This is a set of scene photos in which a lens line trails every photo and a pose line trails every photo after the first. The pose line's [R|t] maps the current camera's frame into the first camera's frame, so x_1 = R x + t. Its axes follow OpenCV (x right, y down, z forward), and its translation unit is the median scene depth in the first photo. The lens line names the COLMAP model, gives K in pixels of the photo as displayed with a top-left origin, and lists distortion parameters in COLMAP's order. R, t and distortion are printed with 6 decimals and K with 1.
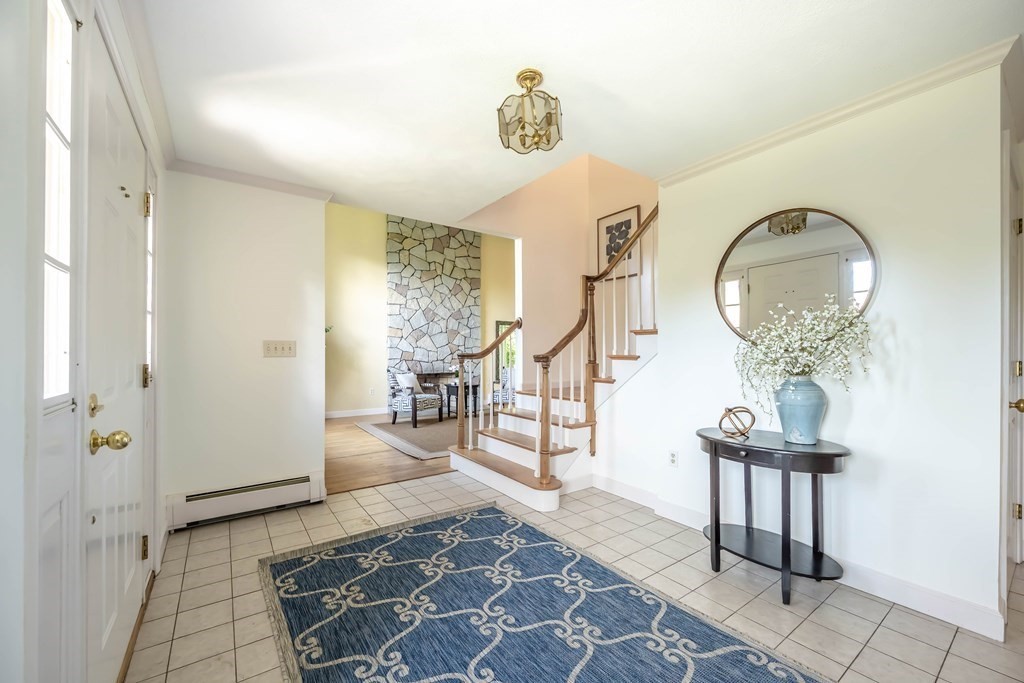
lens RADIAL K [[410.9, 0, 515.4], [0, 410.9, 346.7], [0, 0, 1]] dist [-0.006729, 0.000588]
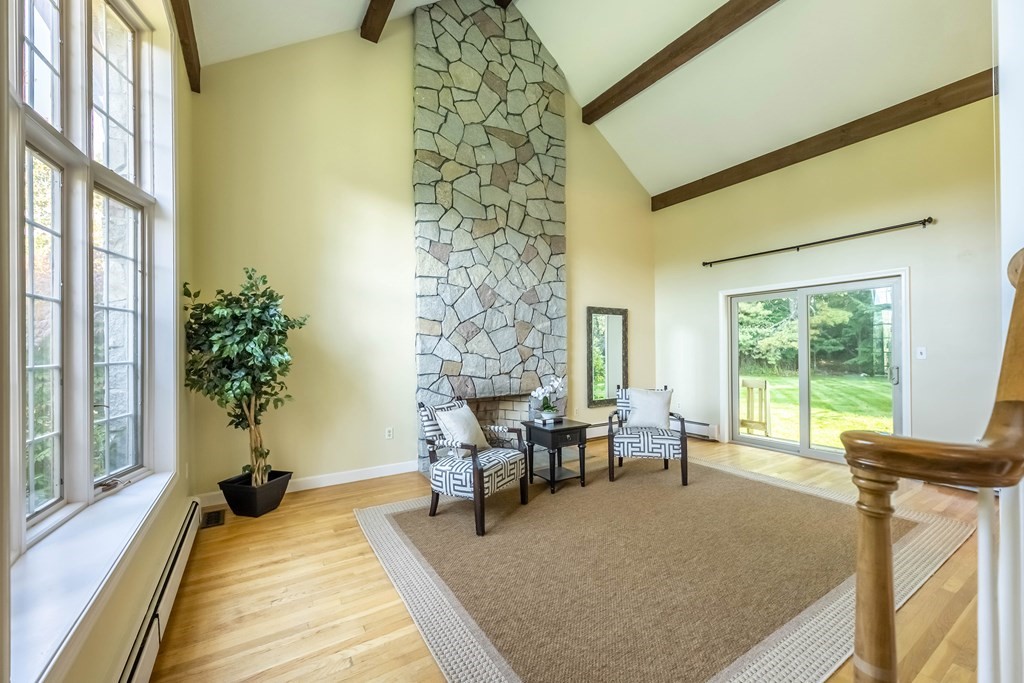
lens RADIAL K [[410.9, 0, 510.2], [0, 410.9, 342.3], [0, 0, 1]] dist [-0.006729, 0.000588]
pose [[0.997837, -0.010097, -0.064950, -0.139193], [0.010205, 0.999947, 0.001334, -0.012769], [0.064933, -0.001994, 0.997888, 0.423704]]
